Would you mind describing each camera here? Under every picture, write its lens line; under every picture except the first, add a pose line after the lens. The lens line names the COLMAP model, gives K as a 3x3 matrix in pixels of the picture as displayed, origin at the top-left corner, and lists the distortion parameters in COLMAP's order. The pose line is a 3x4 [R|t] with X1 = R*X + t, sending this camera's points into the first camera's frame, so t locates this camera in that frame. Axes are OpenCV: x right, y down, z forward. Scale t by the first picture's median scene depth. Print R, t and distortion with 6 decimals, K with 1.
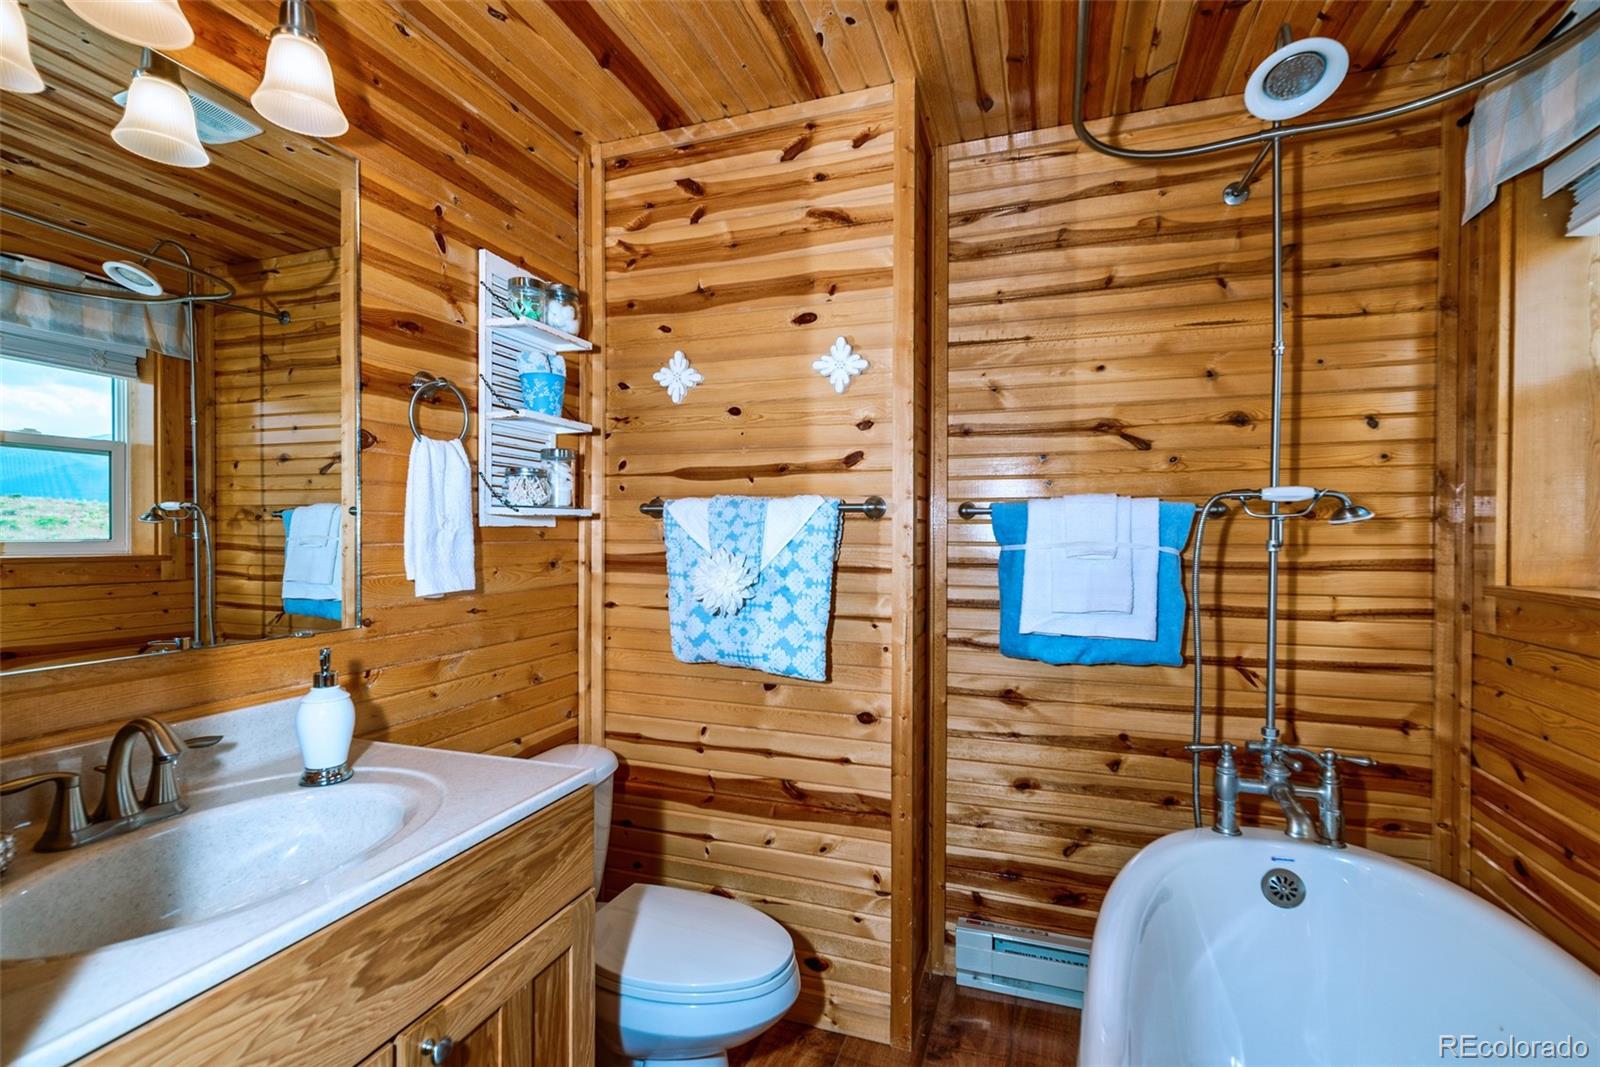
lens RADIAL K [[739.0, 0, 796.3], [0, 739.0, 551.1], [0, 0, 1]] dist [0.010414, 0.000431]
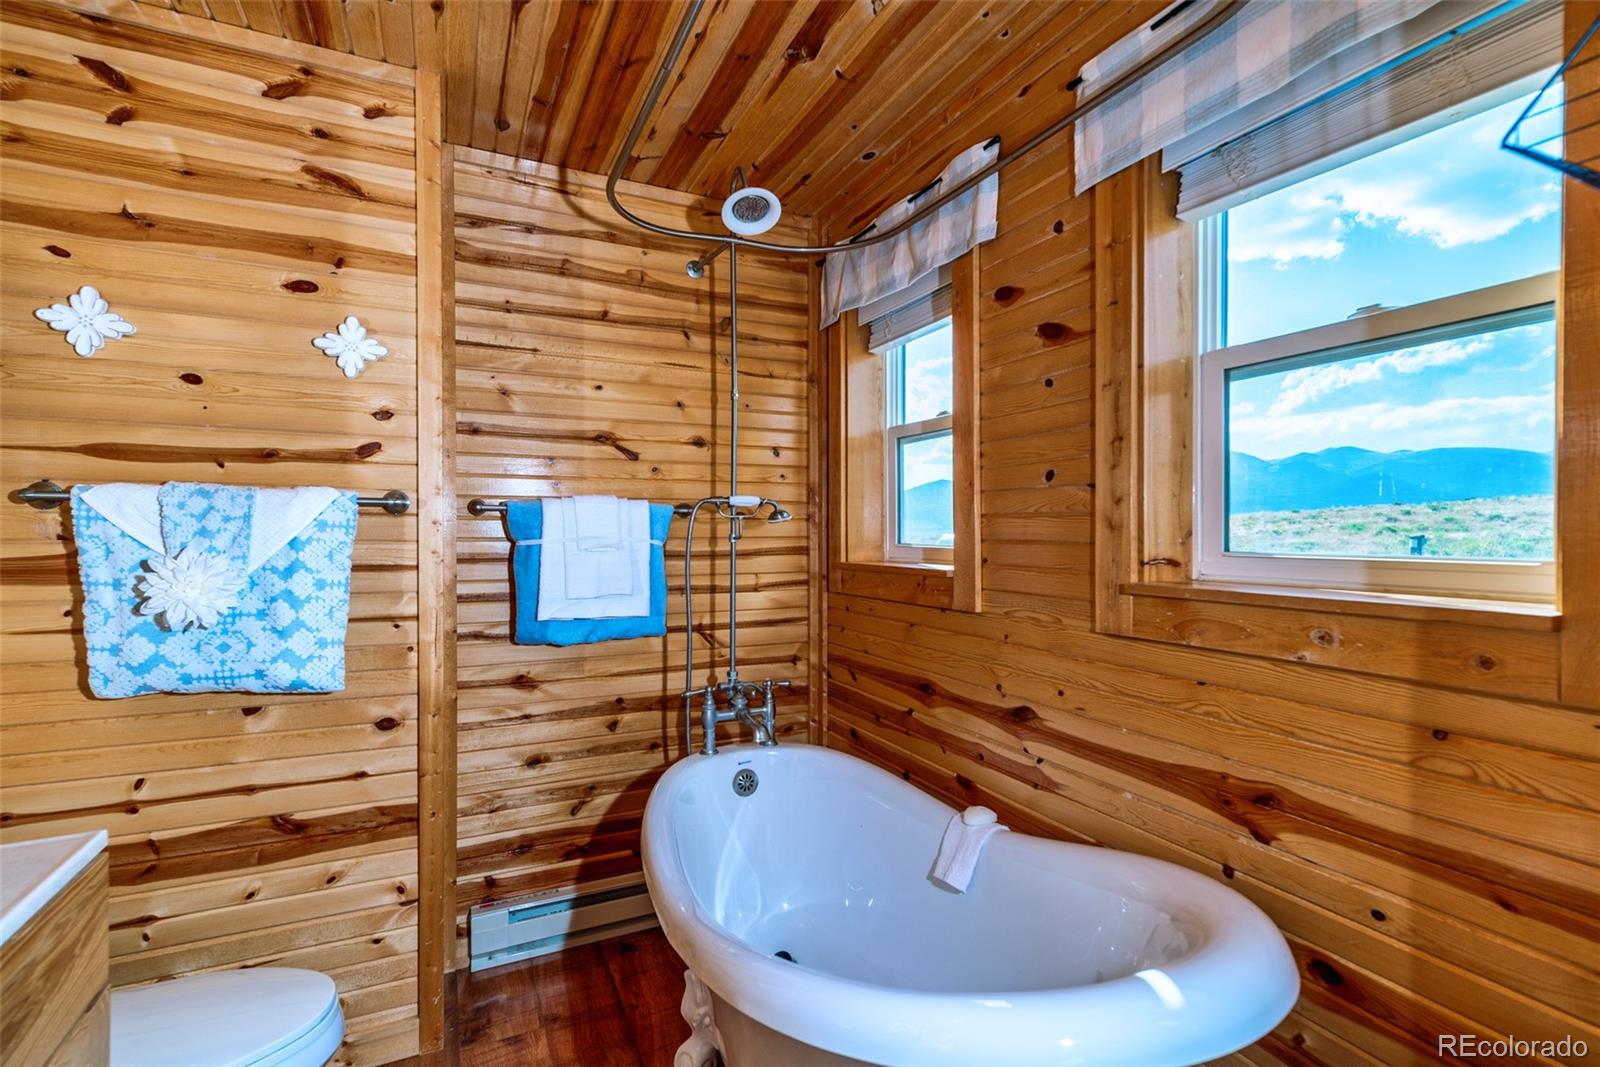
lens RADIAL K [[739.0, 0, 796.3], [0, 739.0, 551.1], [0, 0, 1]] dist [0.010414, 0.000431]
pose [[0.710264, -0.021302, 0.703613, -0.196062], [0.017713, 0.999766, 0.012388, 0.001446], [-0.703712, 0.003665, 0.710475, -0.045414]]
